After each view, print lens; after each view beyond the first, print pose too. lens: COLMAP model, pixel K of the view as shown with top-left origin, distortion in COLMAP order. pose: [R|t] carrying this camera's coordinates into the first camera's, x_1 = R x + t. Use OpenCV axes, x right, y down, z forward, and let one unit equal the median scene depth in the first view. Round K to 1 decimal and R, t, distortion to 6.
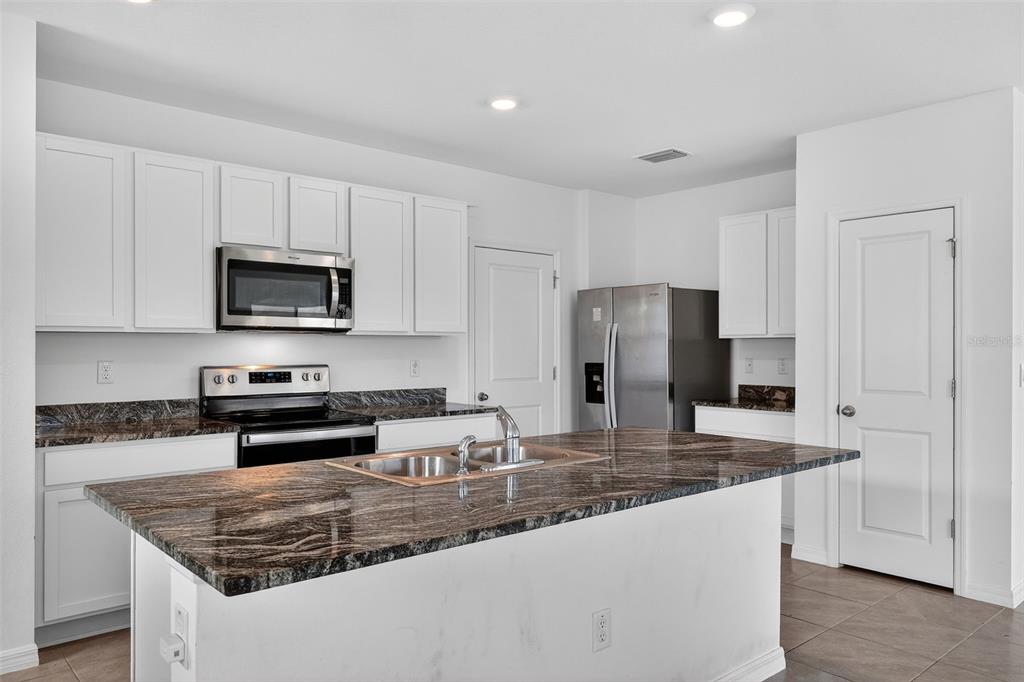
lens RADIAL K [[736.9, 0, 512.0], [0, 736.9, 341.0], [0, 0, 1]] dist [0.004970, 0.003306]
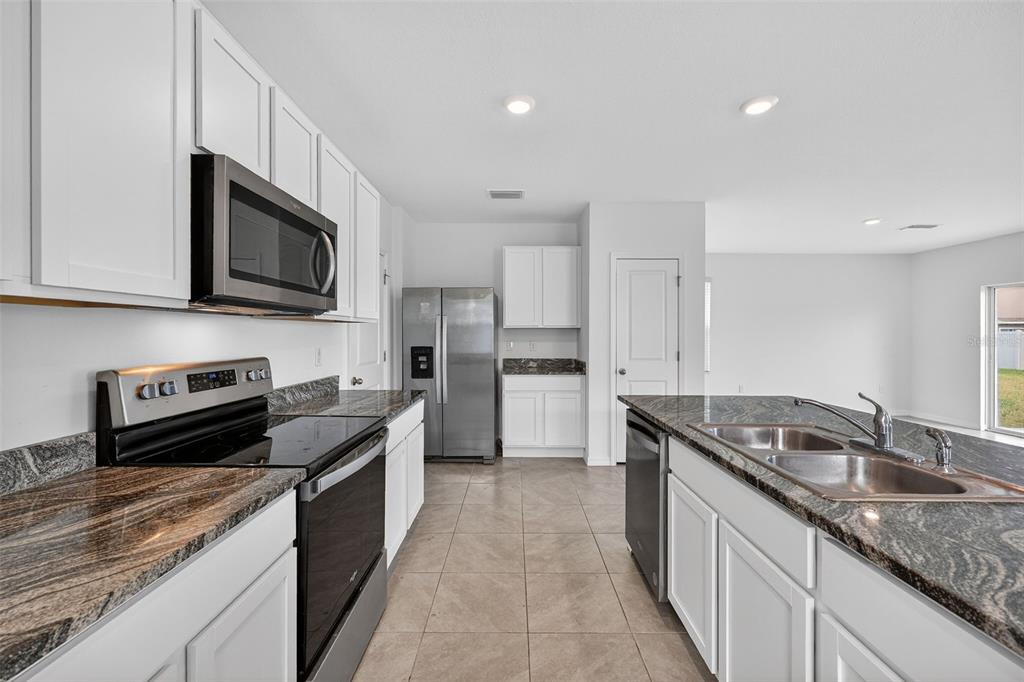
lens RADIAL K [[418.4, 0, 512.9], [0, 418.4, 331.4], [0, 0, 1]] dist [0.000874, 0.000136]
pose [[0.661030, 0.003985, 0.750349, -0.440478], [-0.005540, 0.999985, -0.000430, 0.004648], [-0.750339, -0.003872, 0.661042, 0.564092]]
